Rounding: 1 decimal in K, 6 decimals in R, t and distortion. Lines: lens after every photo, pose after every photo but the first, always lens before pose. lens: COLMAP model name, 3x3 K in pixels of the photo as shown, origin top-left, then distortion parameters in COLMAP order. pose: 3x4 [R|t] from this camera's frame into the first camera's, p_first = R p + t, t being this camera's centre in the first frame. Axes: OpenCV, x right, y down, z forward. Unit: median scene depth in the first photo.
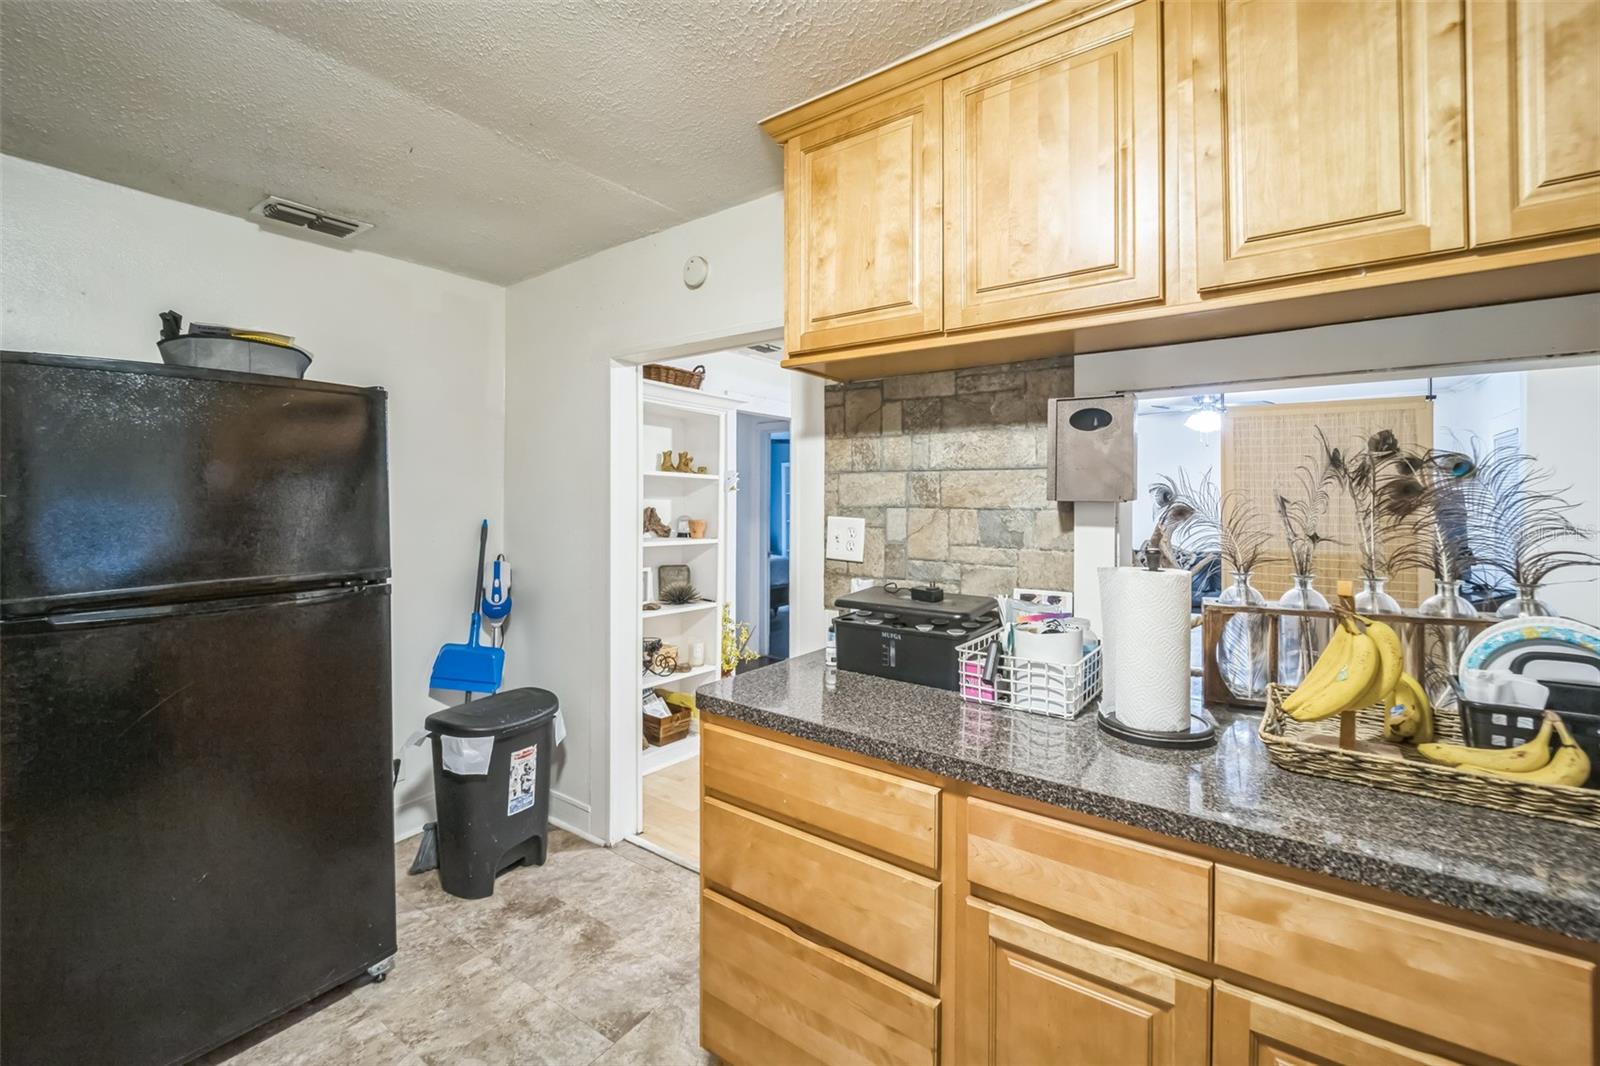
lens RADIAL K [[682.5, 0, 801.5], [0, 682.5, 498.0], [0, 0, 1]] dist [-0.001930, -0.000430]
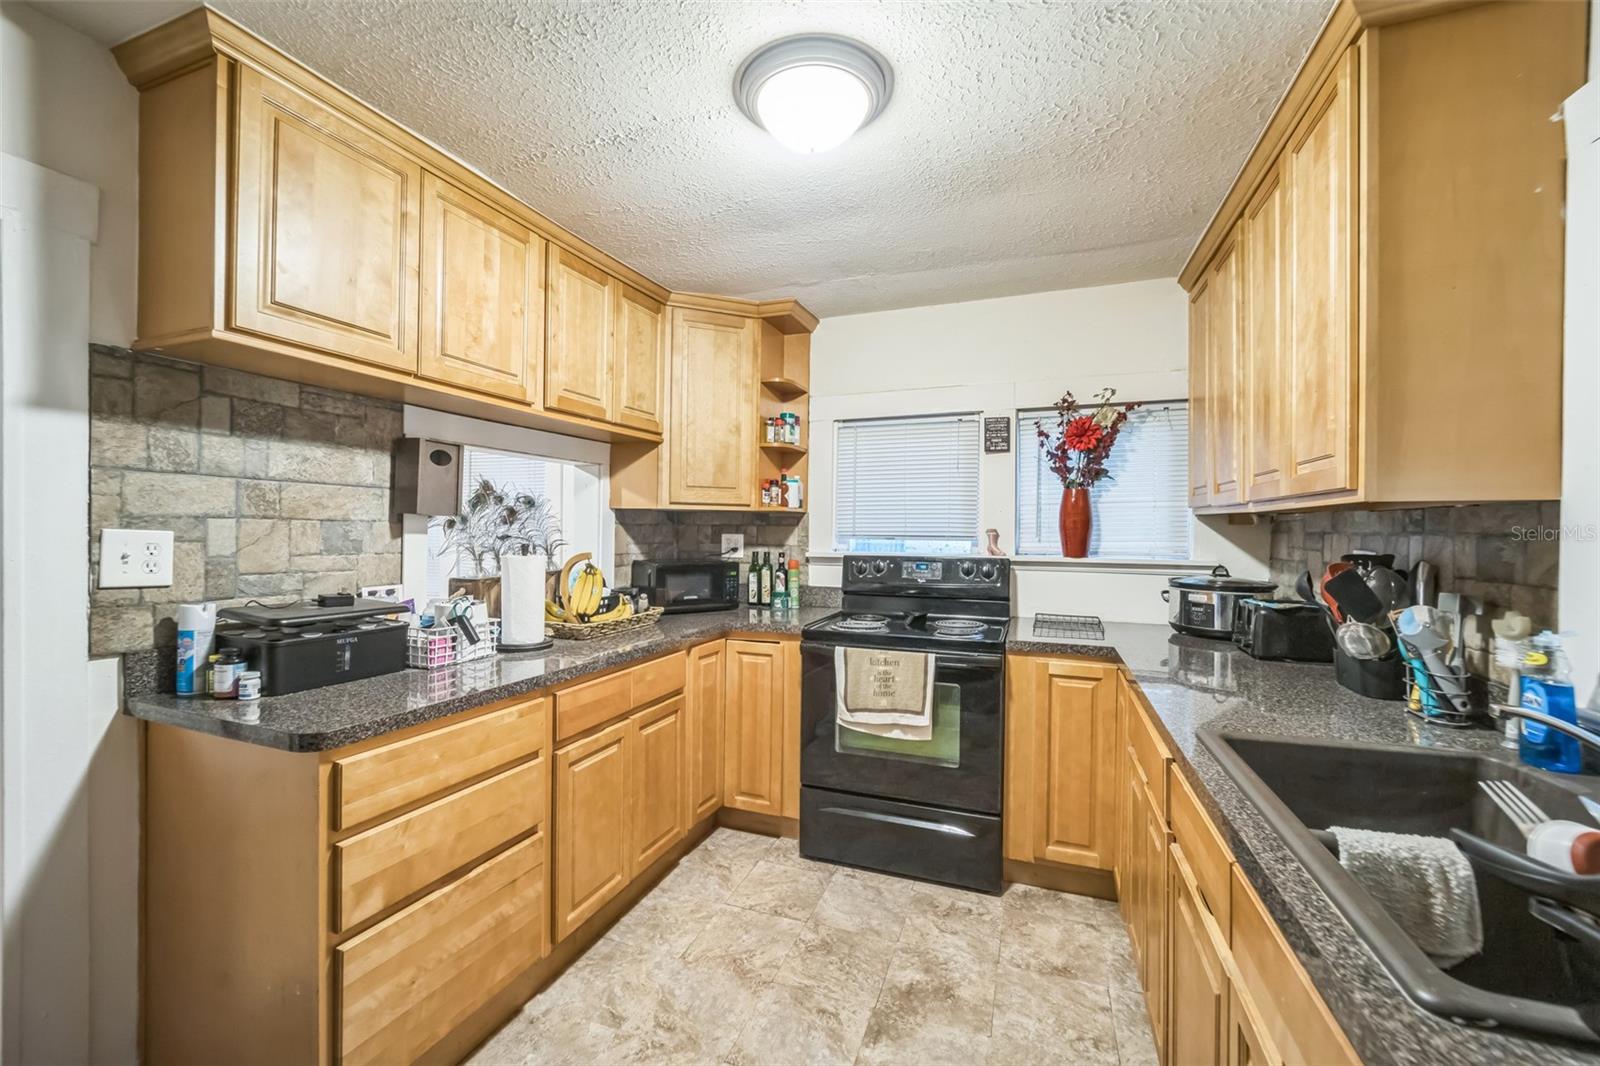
lens RADIAL K [[662.0, 0, 797.4], [0, 662.0, 526.7], [0, 0, 1]] dist [-0.003303, -0.006109]
pose [[-0.267515, -0.000477, 0.963553, -0.905031], [-0.015078, 0.999880, -0.003691, 0.018104], [-0.963436, -0.015516, -0.267490, 0.534635]]
